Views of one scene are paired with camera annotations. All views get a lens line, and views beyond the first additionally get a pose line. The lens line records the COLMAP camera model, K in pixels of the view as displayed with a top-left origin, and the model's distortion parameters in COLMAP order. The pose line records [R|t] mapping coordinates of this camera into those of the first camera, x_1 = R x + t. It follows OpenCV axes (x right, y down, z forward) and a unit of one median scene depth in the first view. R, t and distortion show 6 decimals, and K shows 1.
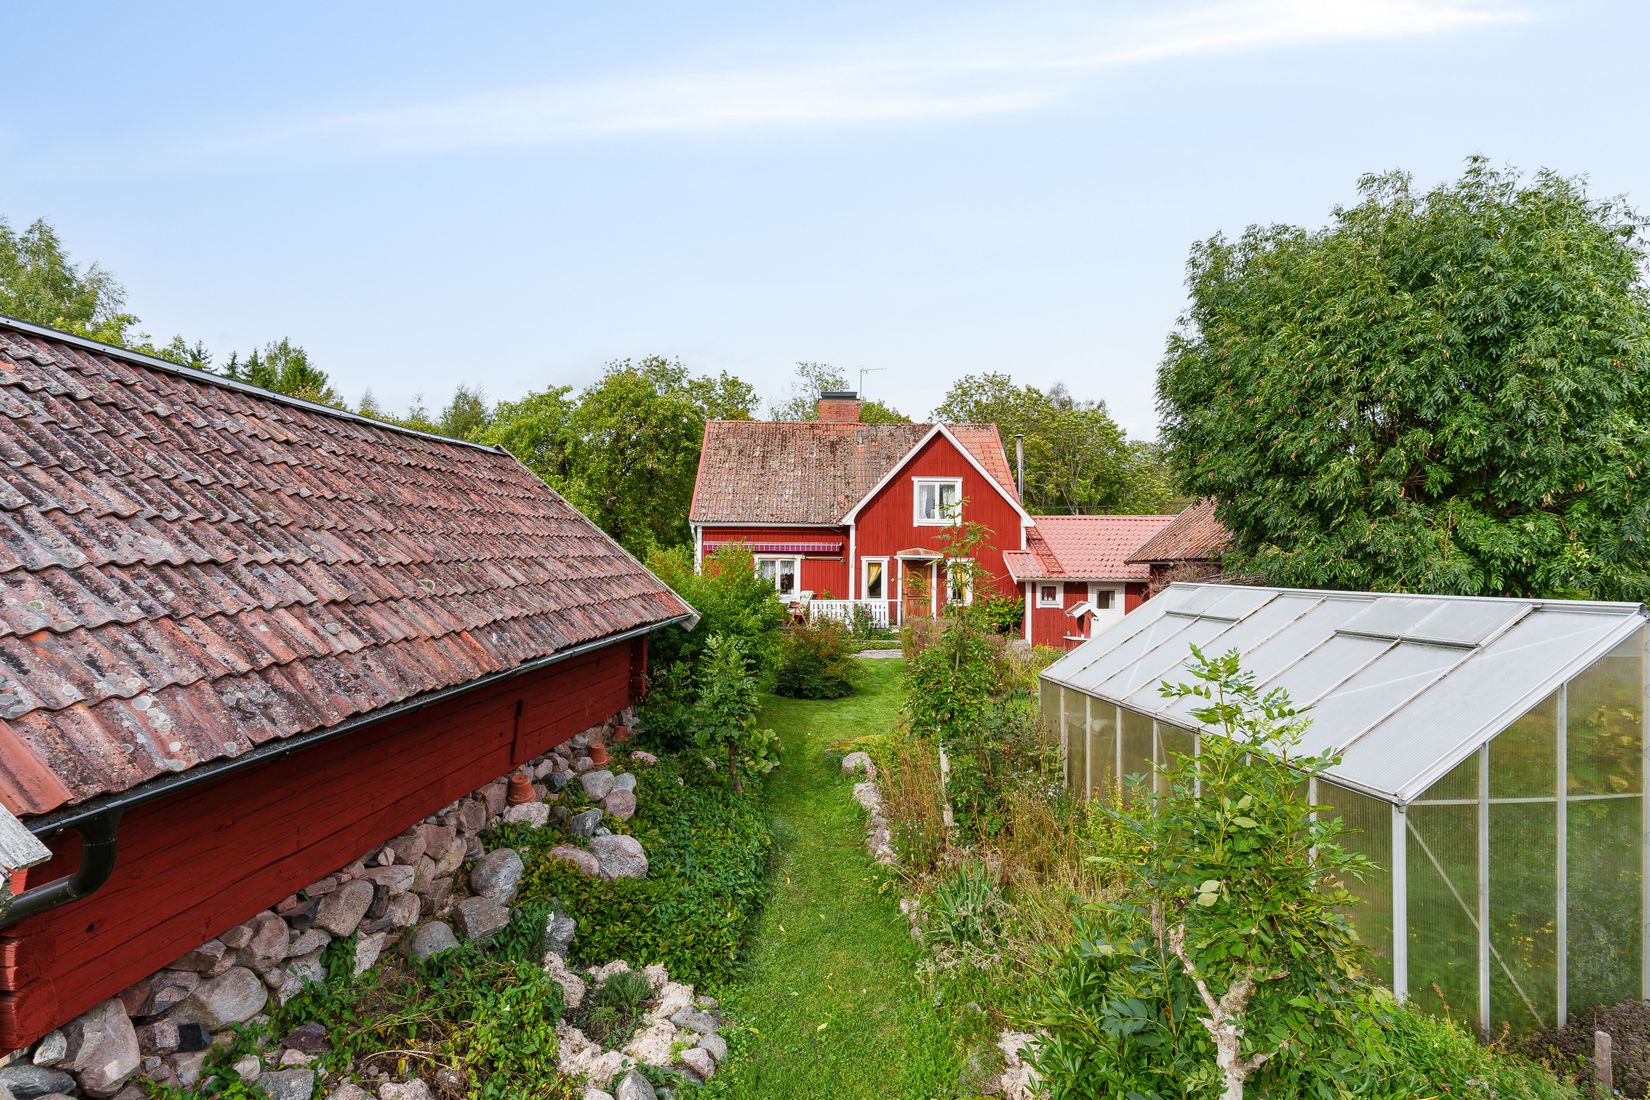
lens RADIAL K [[787.4, 0, 842.1], [0, 787.4, 550.1], [0, 0, 1]] dist [0.000926, -0.000142]
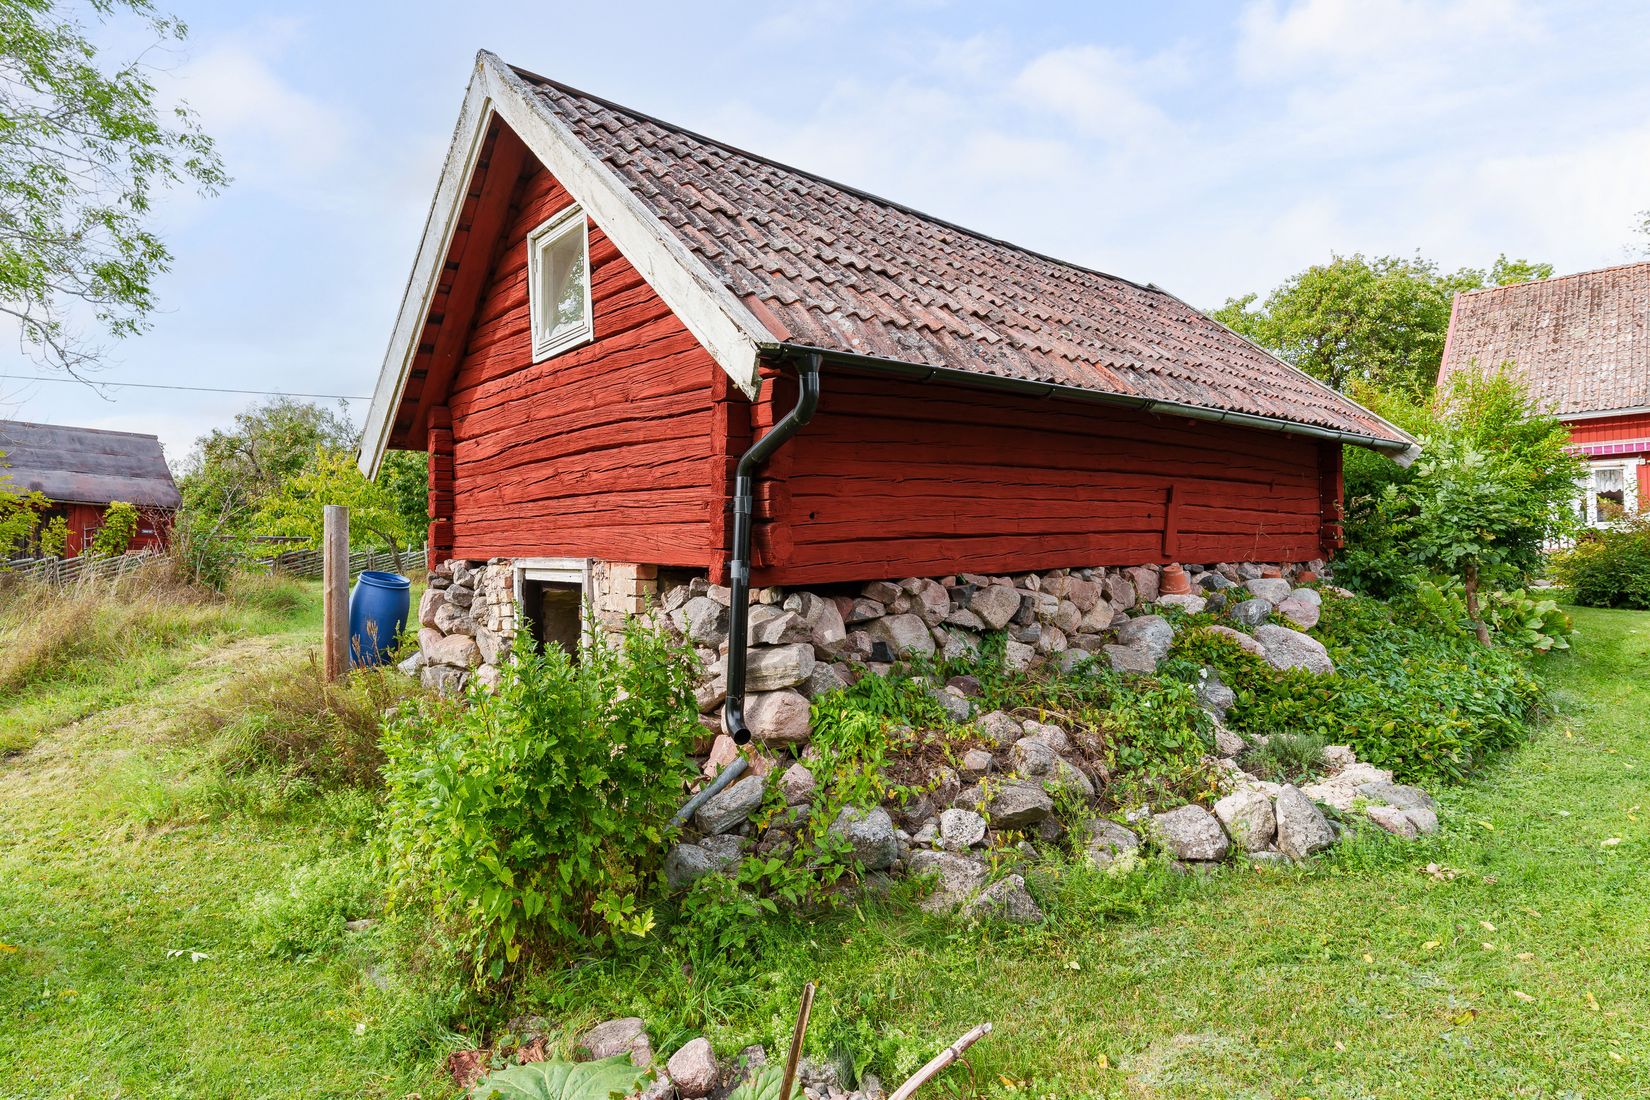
lens RADIAL K [[970.7, 0, 822.8], [0, 970.7, 605.0], [0, 0, 1]] dist [0.001168, -0.001715]
pose [[0.709735, -0.042084, -0.703211, 0.086761], [0.030604, 0.999114, -0.028905, 0.396492], [0.703804, -0.001006, 0.710394, -0.055765]]
